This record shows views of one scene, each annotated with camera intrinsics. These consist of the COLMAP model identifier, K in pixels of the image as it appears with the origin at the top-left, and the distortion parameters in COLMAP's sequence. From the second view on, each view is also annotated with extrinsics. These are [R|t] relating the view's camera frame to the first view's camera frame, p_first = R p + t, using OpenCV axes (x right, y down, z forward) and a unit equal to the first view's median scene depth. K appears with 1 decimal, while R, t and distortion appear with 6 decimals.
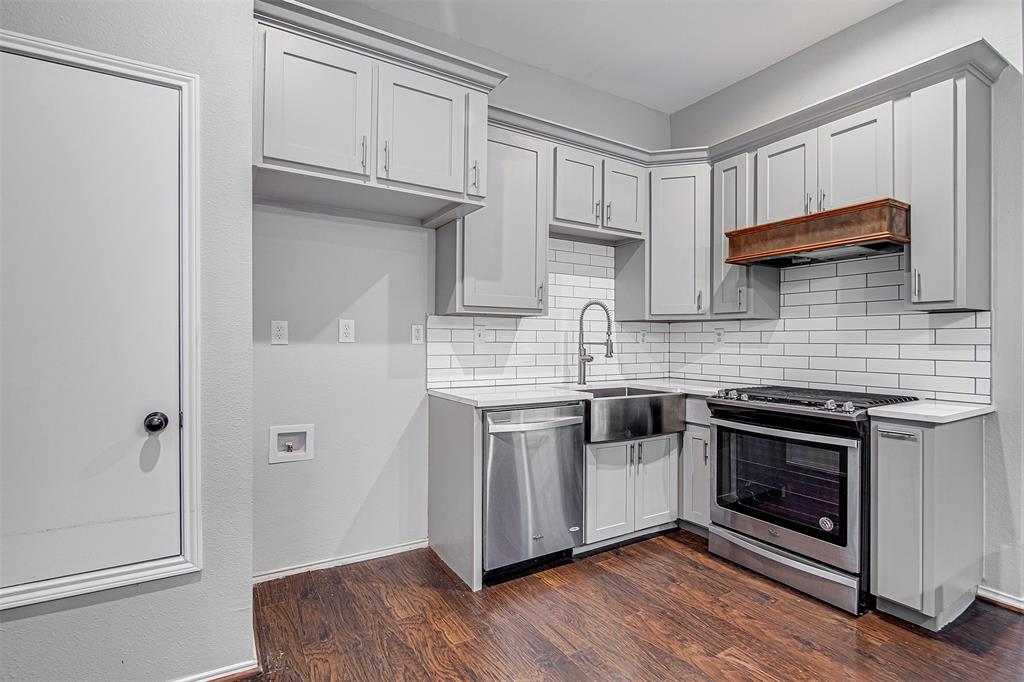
lens RADIAL K [[475.7, 0, 508.2], [0, 475.7, 342.2], [0, 0, 1]] dist [-0.011209, 0.003421]
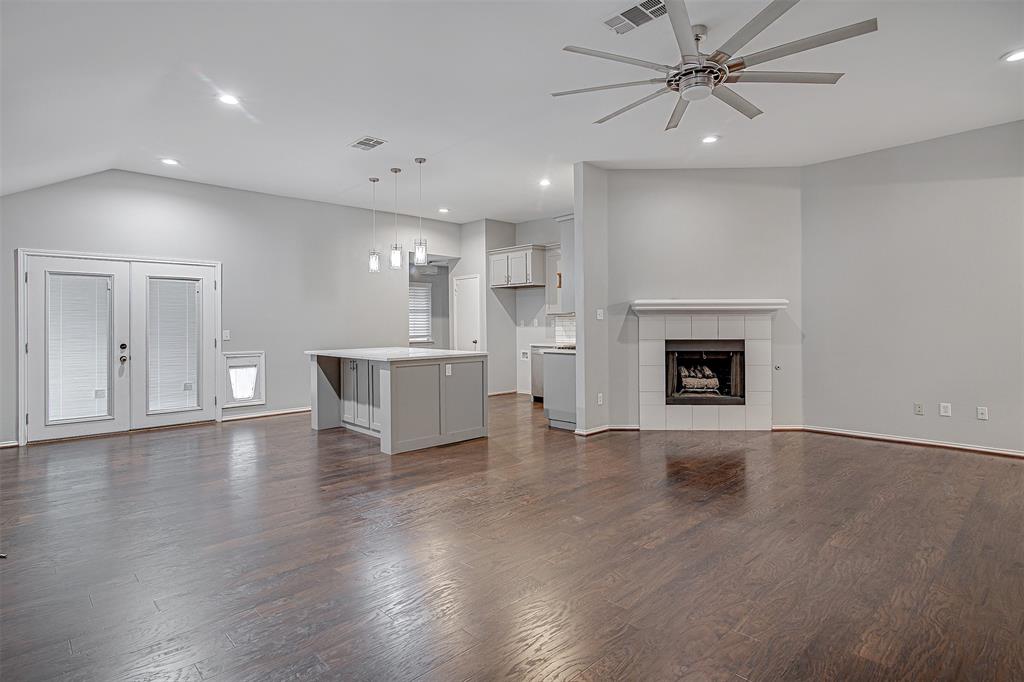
lens RADIAL K [[520.2, 0, 509.9], [0, 520.2, 336.6], [0, 0, 1]] dist [-0.002014, -0.001231]
pose [[0.226520, 0.016225, -0.973871, 2.931432], [0.006934, 0.999809, 0.018270, 0.003483], [0.973982, -0.010891, 0.226365, 0.029923]]
